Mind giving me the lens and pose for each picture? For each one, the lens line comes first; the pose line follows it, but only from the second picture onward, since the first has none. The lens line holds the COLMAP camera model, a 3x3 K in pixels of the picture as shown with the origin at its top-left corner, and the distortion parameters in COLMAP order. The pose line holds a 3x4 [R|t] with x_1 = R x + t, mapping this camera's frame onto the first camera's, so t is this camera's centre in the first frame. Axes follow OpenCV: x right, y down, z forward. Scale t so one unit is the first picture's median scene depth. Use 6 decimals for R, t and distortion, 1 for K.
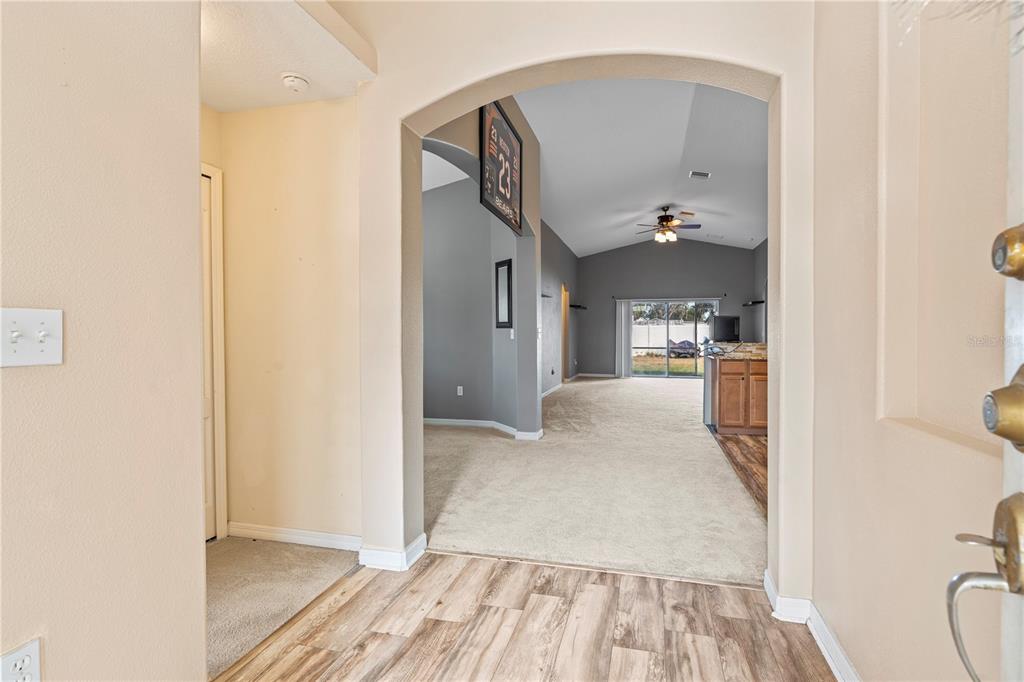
lens RADIAL K [[488.4, 0, 526.9], [0, 488.4, 339.2], [0, 0, 1]] dist [-0.000957, 0.000267]
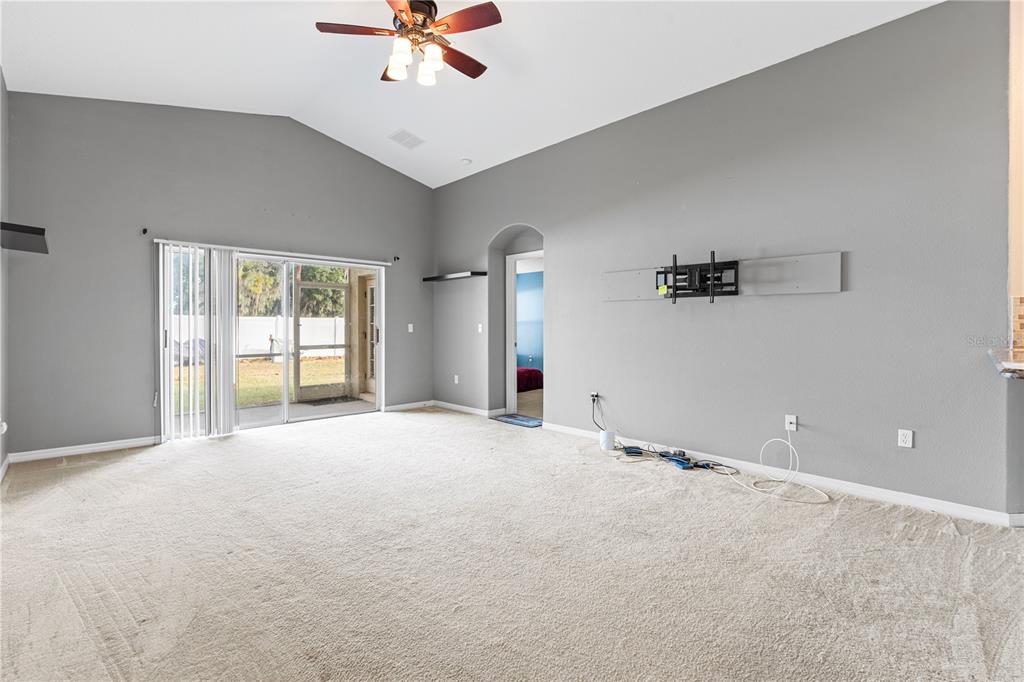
lens RADIAL K [[461.9, 0, 511.4], [0, 461.9, 329.2], [0, 0, 1]] dist [-0.002337, 0.000625]
pose [[0.539075, -0.004485, 0.842246, 0.150054], [0.010050, 0.999949, -0.001108, -0.037840], [-0.842198, 0.009062, 0.539092, 2.885014]]
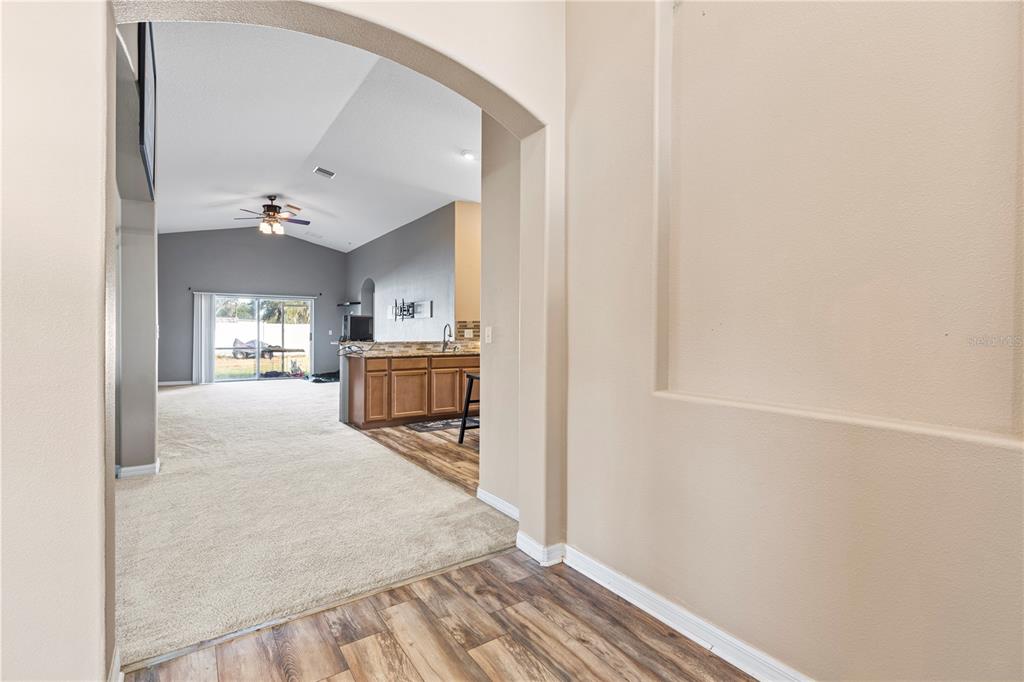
lens RADIAL K [[480.3, 0, 507.9], [0, 480.3, 336.0], [0, 0, 1]] dist [-0.002517, -0.000067]
pose [[0.664007, -0.003091, 0.747720, -0.386399], [0.006242, 0.999980, -0.001409, -0.002940], [-0.747701, 0.005603, 0.664012, 0.232410]]
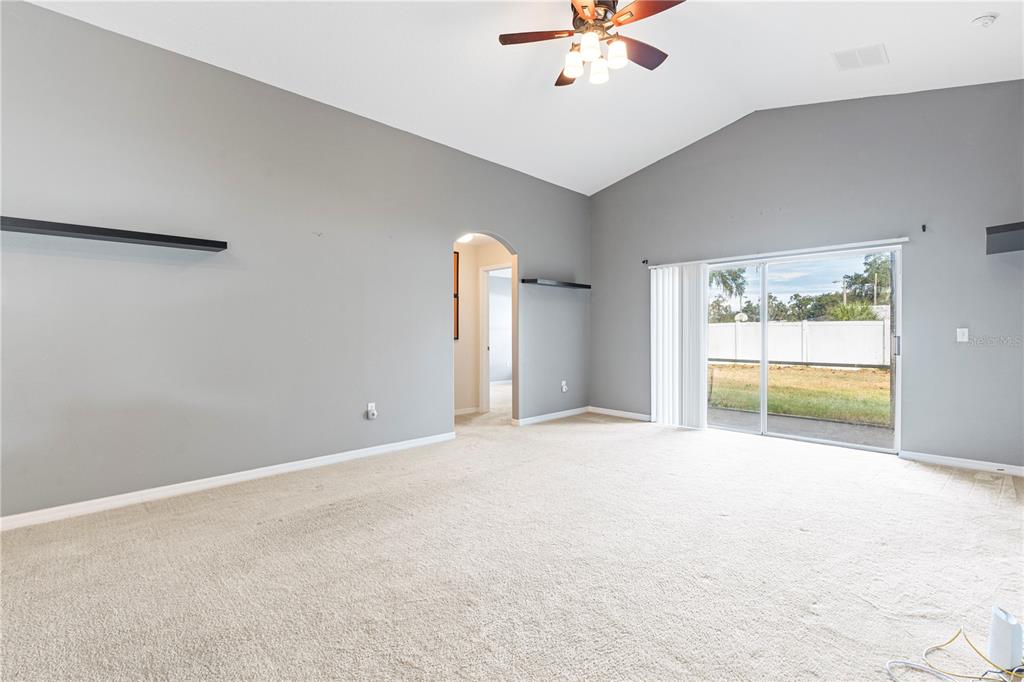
lens RADIAL K [[461.9, 0, 511.4], [0, 461.9, 329.2], [0, 0, 1]] dist [-0.002337, 0.000625]
pose [[0.853930, -0.001622, -0.520386, 1.540945], [-0.009234, 0.999790, -0.018268, -0.029191], [0.520306, 0.020404, 0.853736, 2.618688]]
